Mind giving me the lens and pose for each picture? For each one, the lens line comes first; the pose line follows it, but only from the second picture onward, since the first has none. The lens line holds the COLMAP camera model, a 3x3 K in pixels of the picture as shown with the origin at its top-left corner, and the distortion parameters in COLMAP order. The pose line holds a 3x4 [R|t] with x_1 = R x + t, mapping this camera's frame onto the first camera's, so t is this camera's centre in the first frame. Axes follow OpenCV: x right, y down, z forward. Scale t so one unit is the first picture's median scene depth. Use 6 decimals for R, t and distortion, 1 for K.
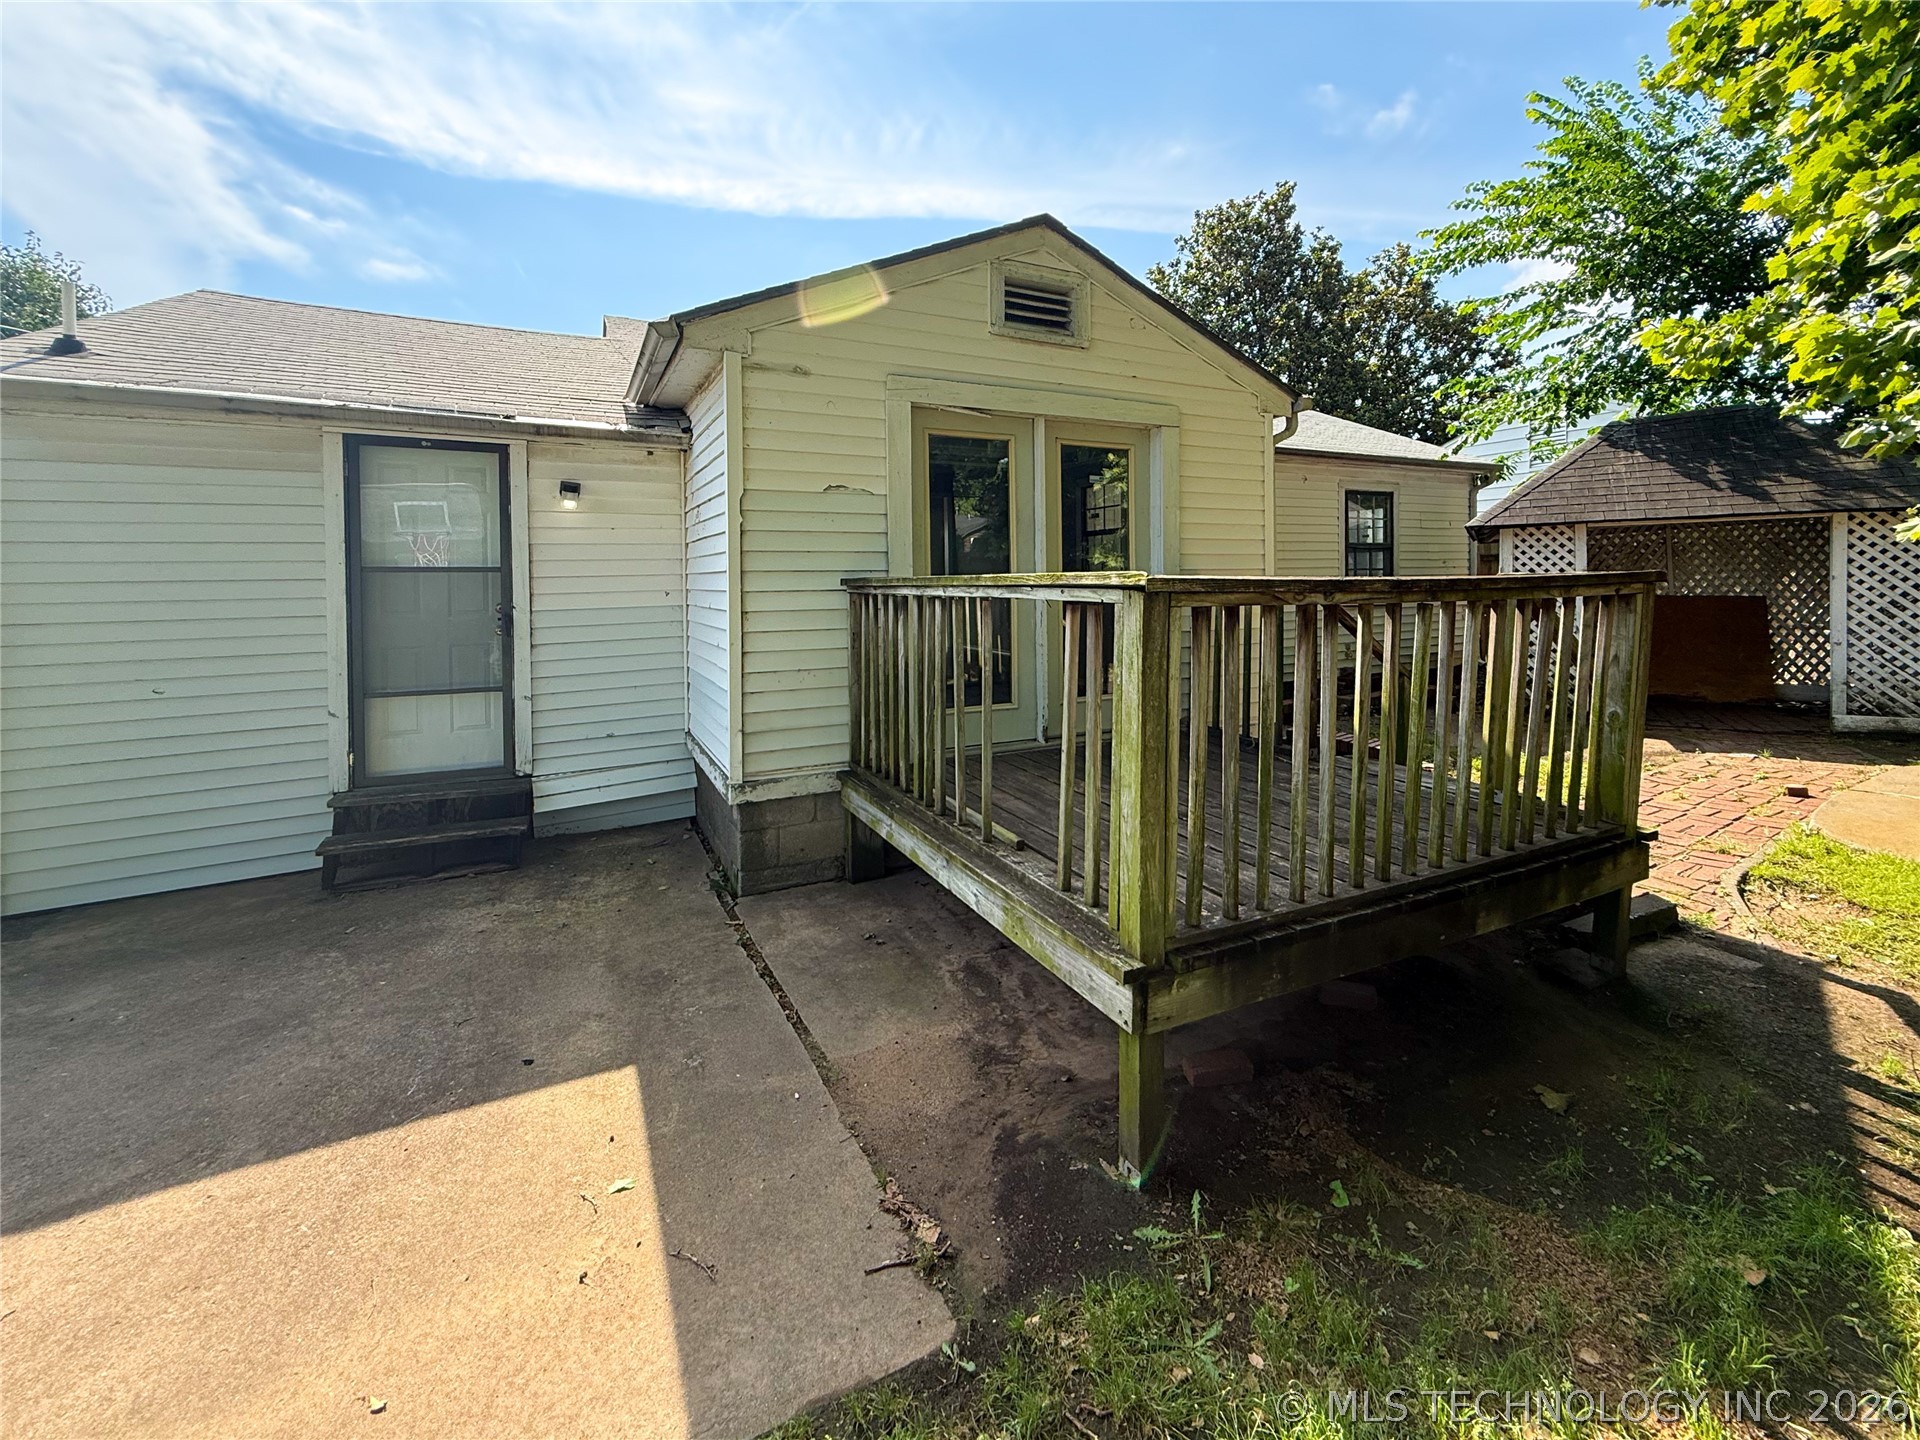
lens RADIAL K [[779.3, 0, 993.1], [0, 779.3, 618.1], [0, 0, 1]] dist [-0.000146, 0.000015]
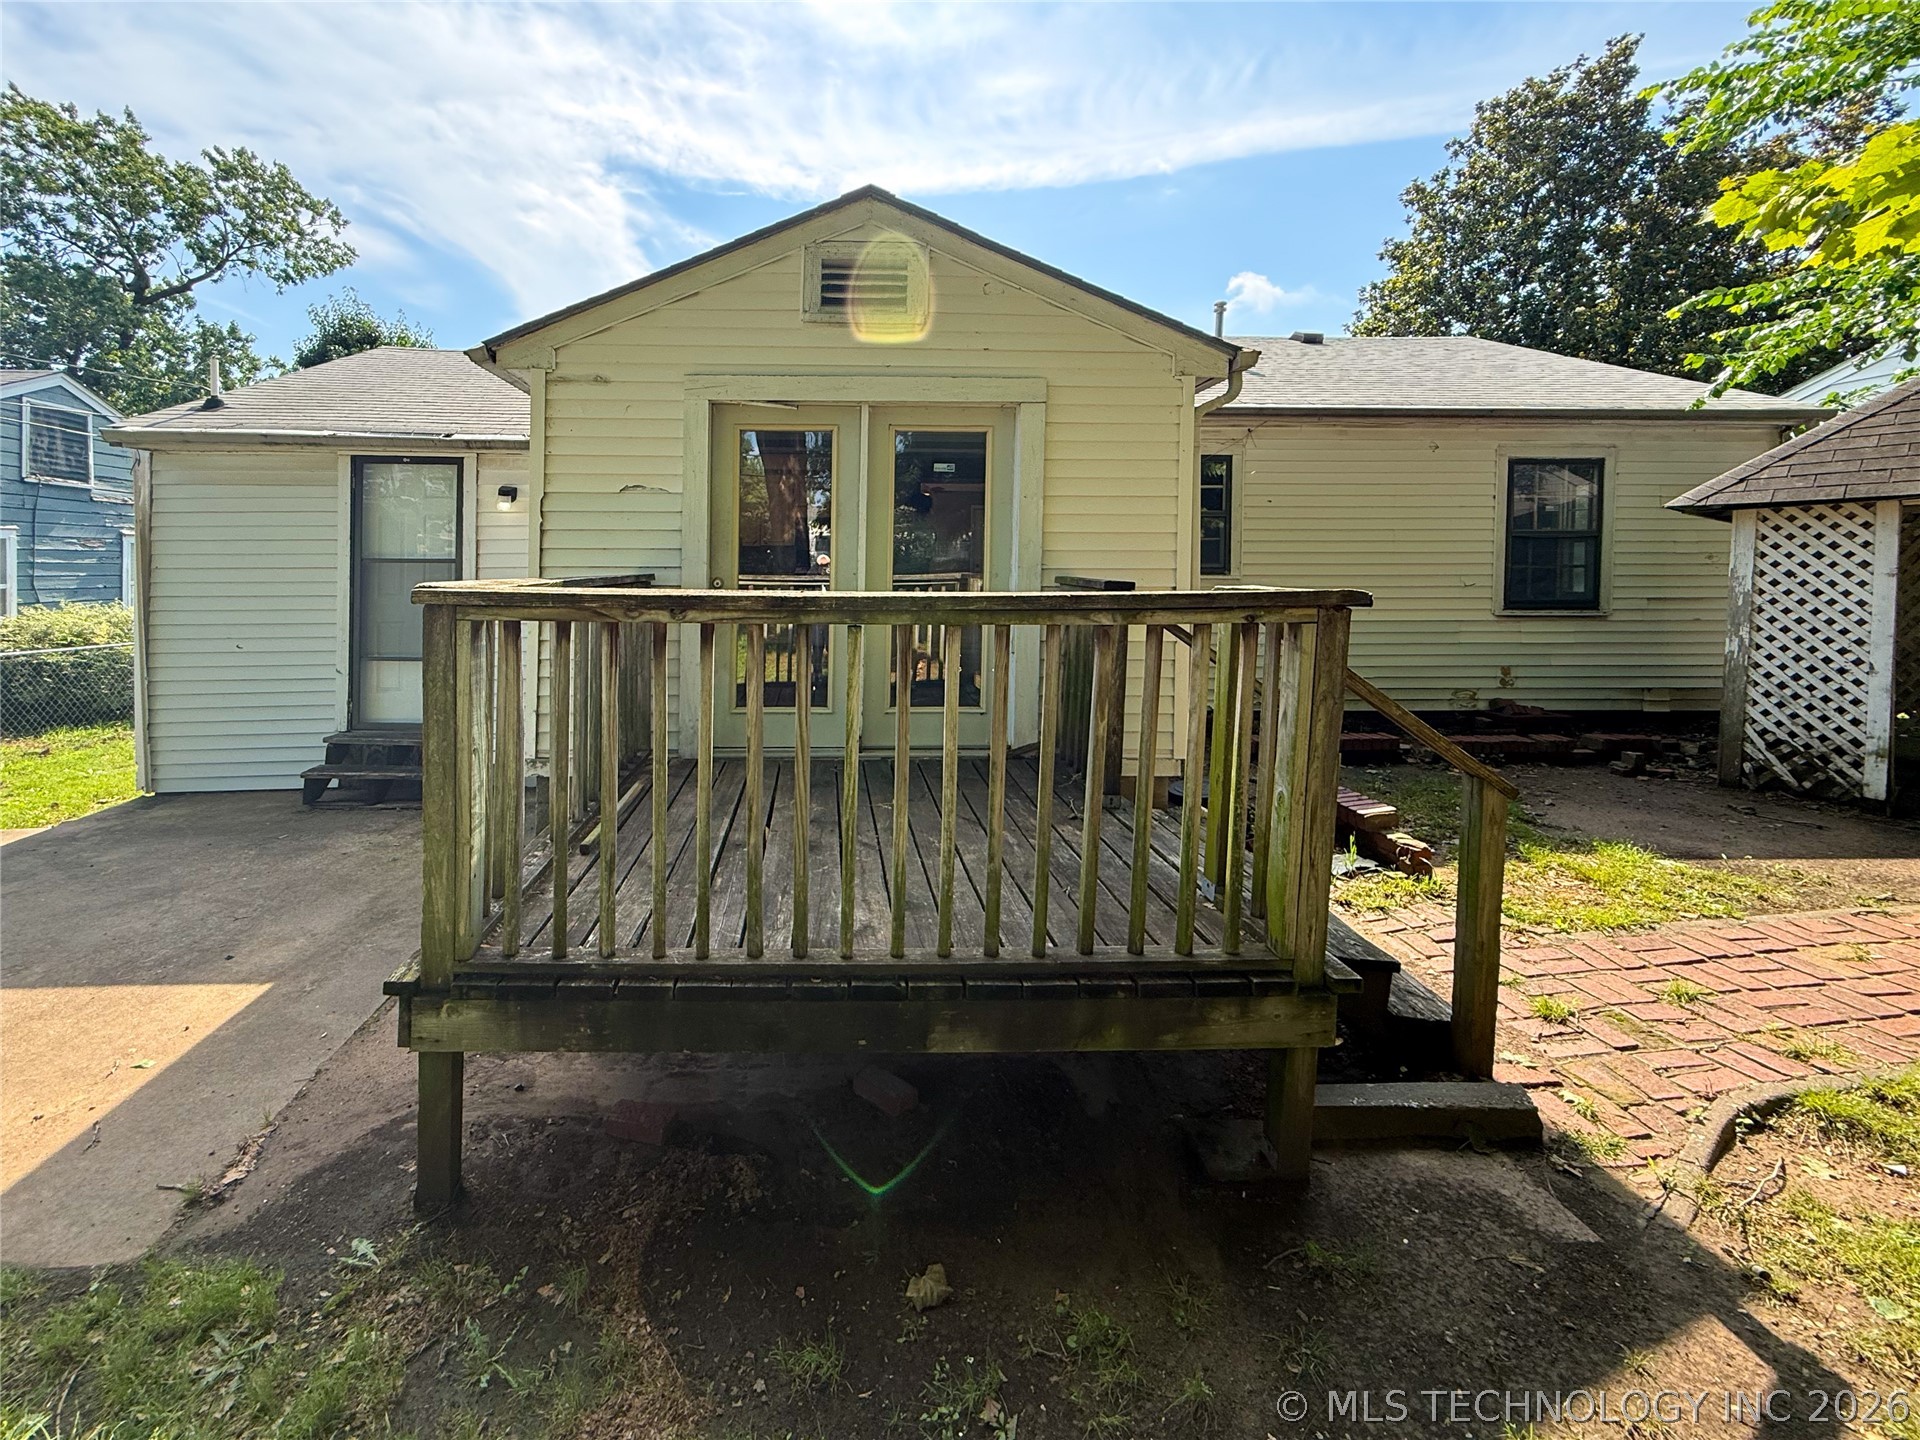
lens RADIAL K [[804.9, 0, 906.2], [0, 804.9, 612.5], [0, 0, 1]] dist [0.002145, 0.000640]
pose [[0.912552, 0.036727, -0.407307, 0.522793], [-0.033002, 0.999324, 0.016172, -0.026819], [0.407626, -0.001315, 0.913148, 0.144122]]
